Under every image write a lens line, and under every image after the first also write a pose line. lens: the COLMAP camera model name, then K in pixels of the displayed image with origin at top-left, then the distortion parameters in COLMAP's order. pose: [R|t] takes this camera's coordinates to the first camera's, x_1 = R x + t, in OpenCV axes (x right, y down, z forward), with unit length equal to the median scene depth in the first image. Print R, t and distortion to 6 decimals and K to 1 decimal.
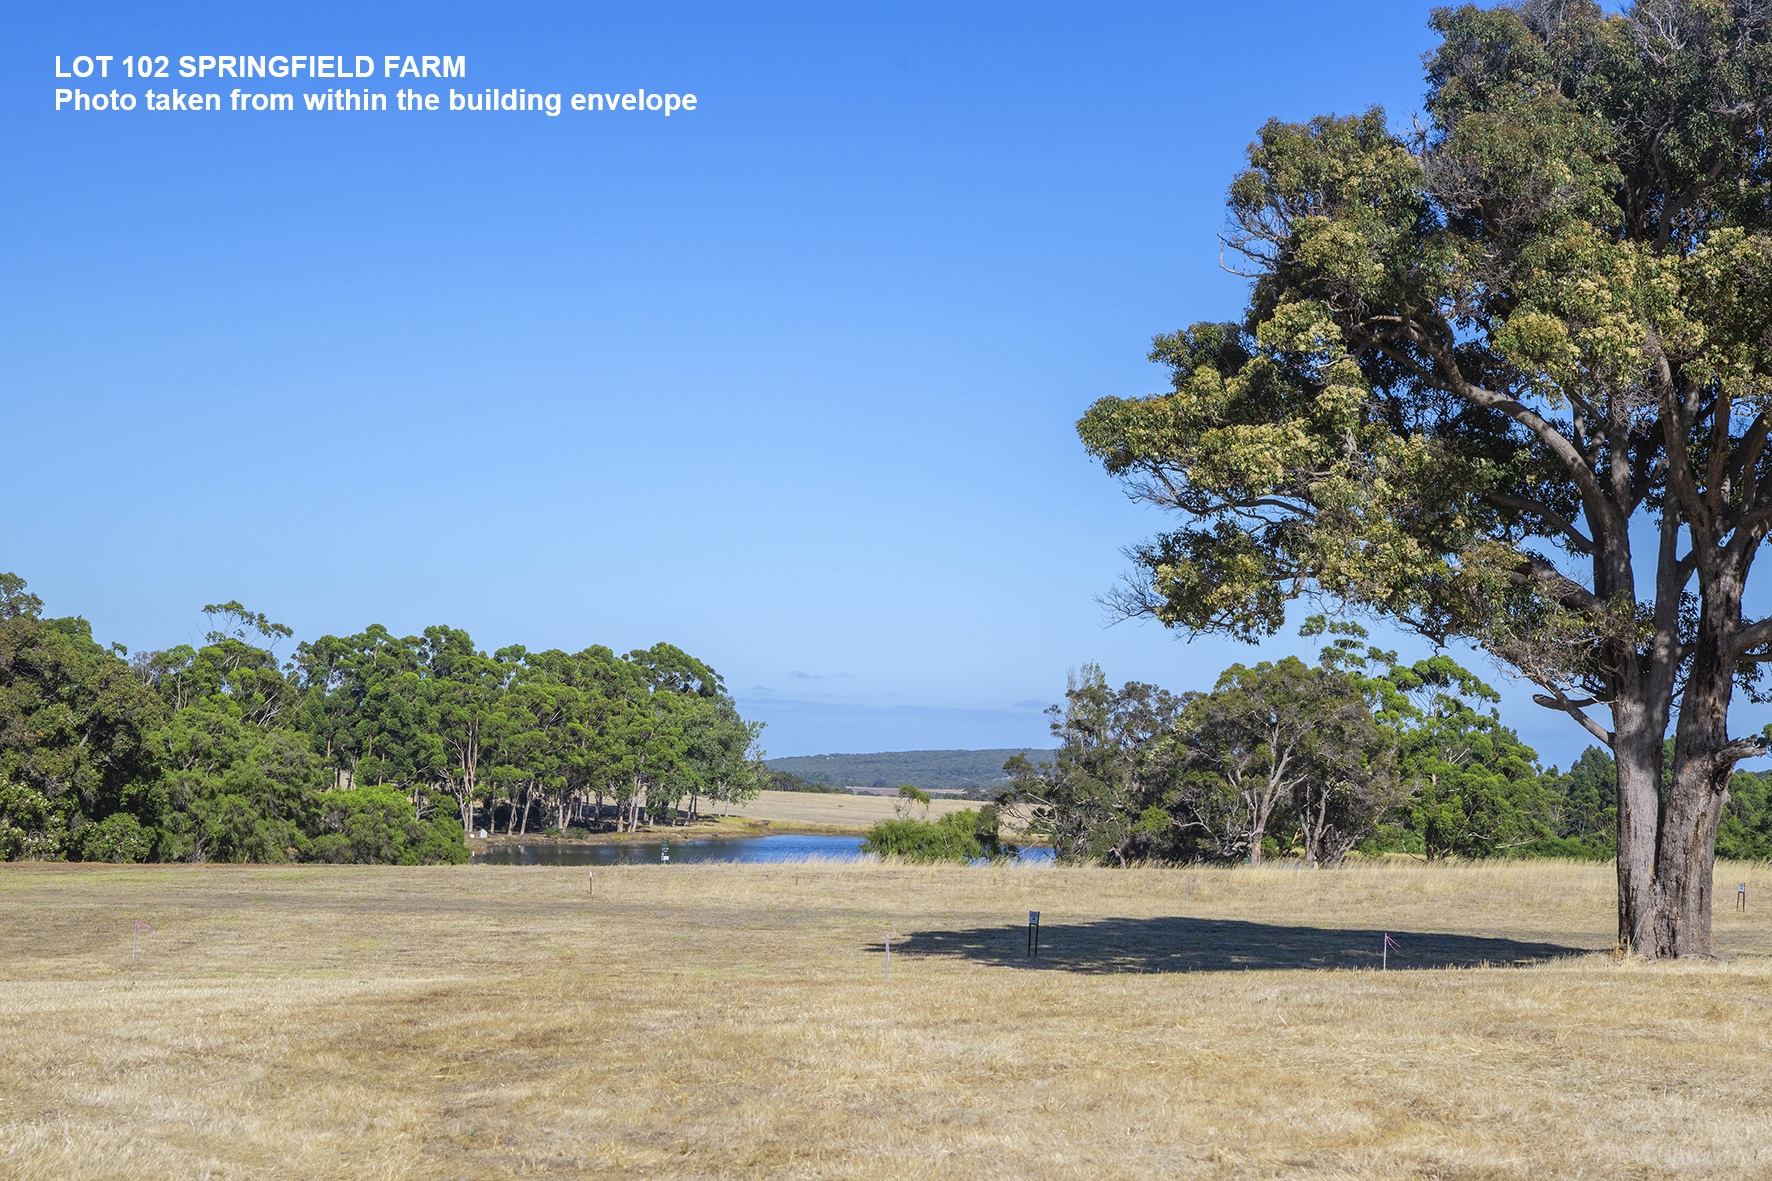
lens RADIAL K [[3846.8, 0, 886.0], [0, 3846.8, 590.5], [0, 0, 1]] dist [0.125211, 0.669861]
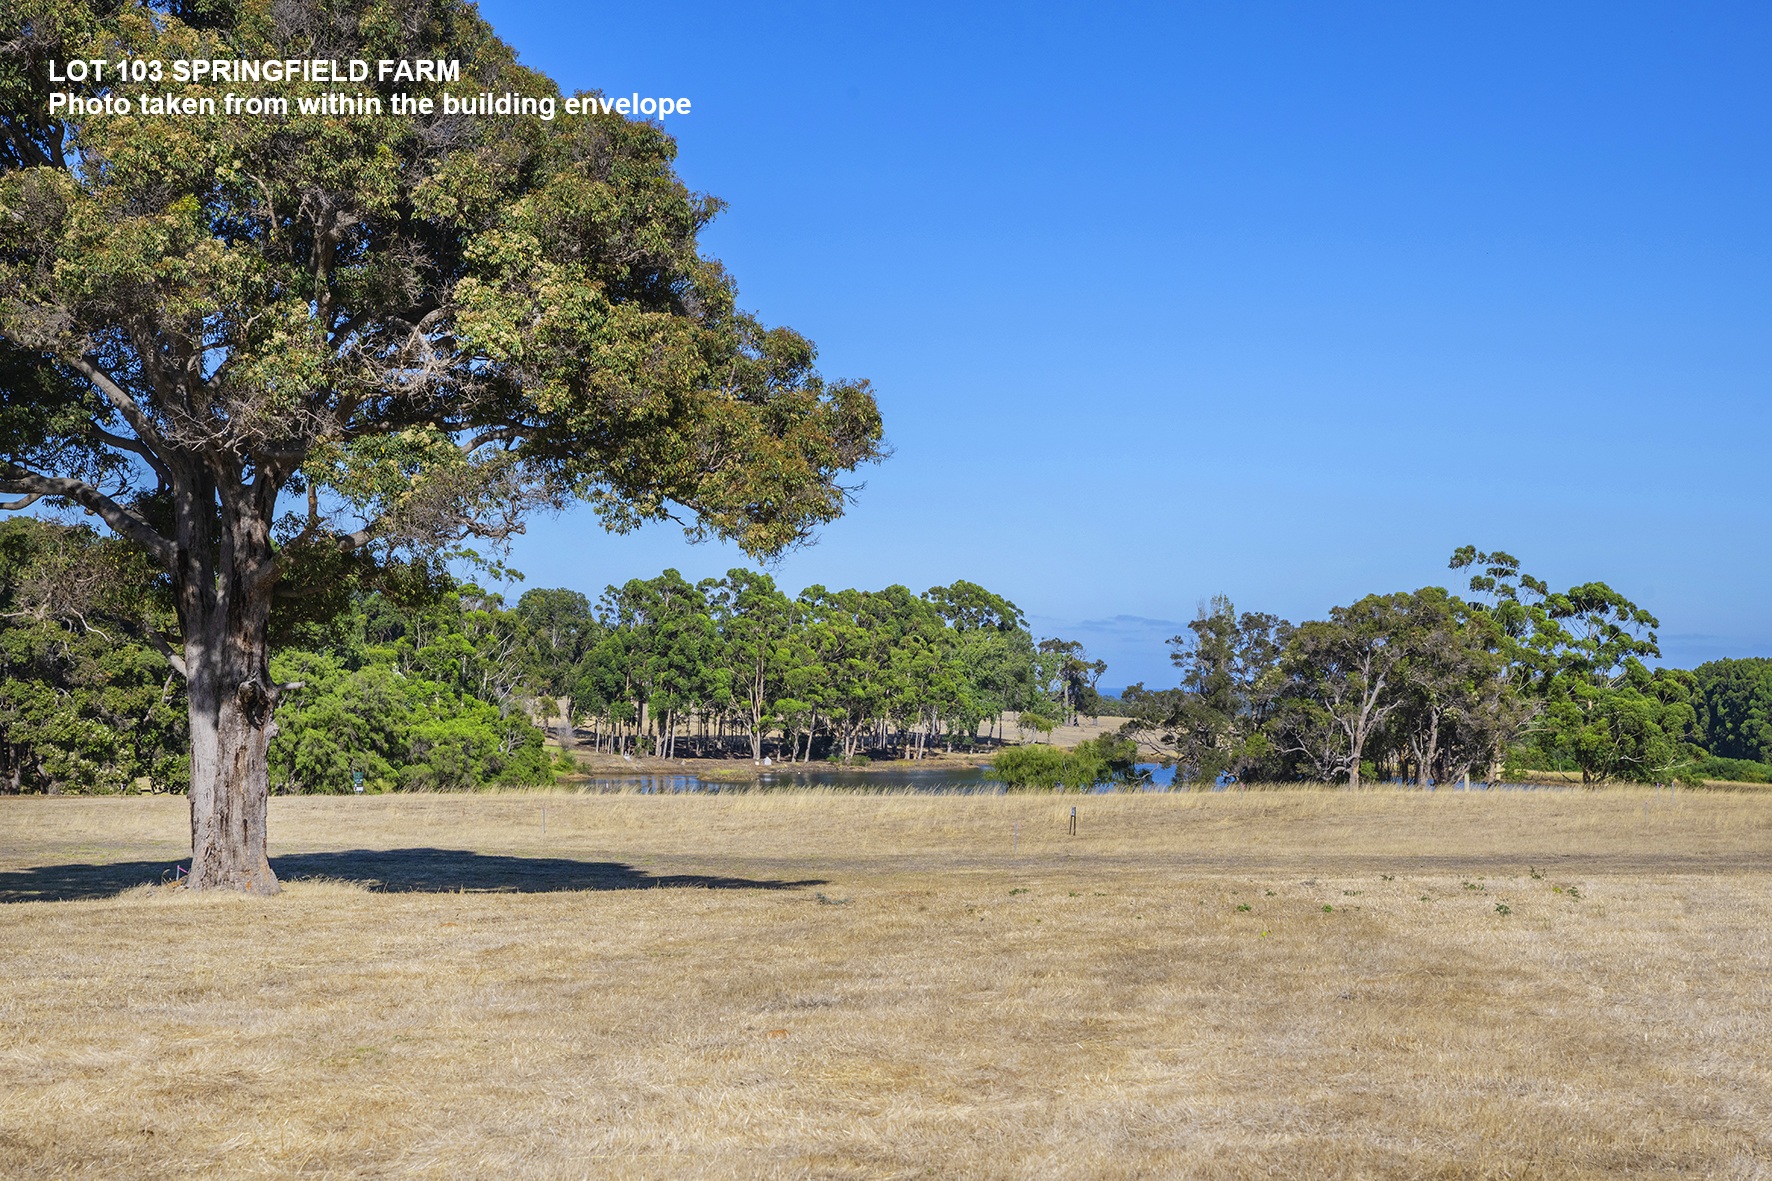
lens RADIAL K [[3605.9, 0, 886.0], [0, 3605.9, 590.5], [0, 0, 1]] dist [0.054965, 0.317186]
pose [[0.984765, -0.014408, -0.173292, 0.133641], [0.017279, 0.999737, 0.015068, 0.001283], [0.173029, -0.017833, 0.984755, 0.023842]]
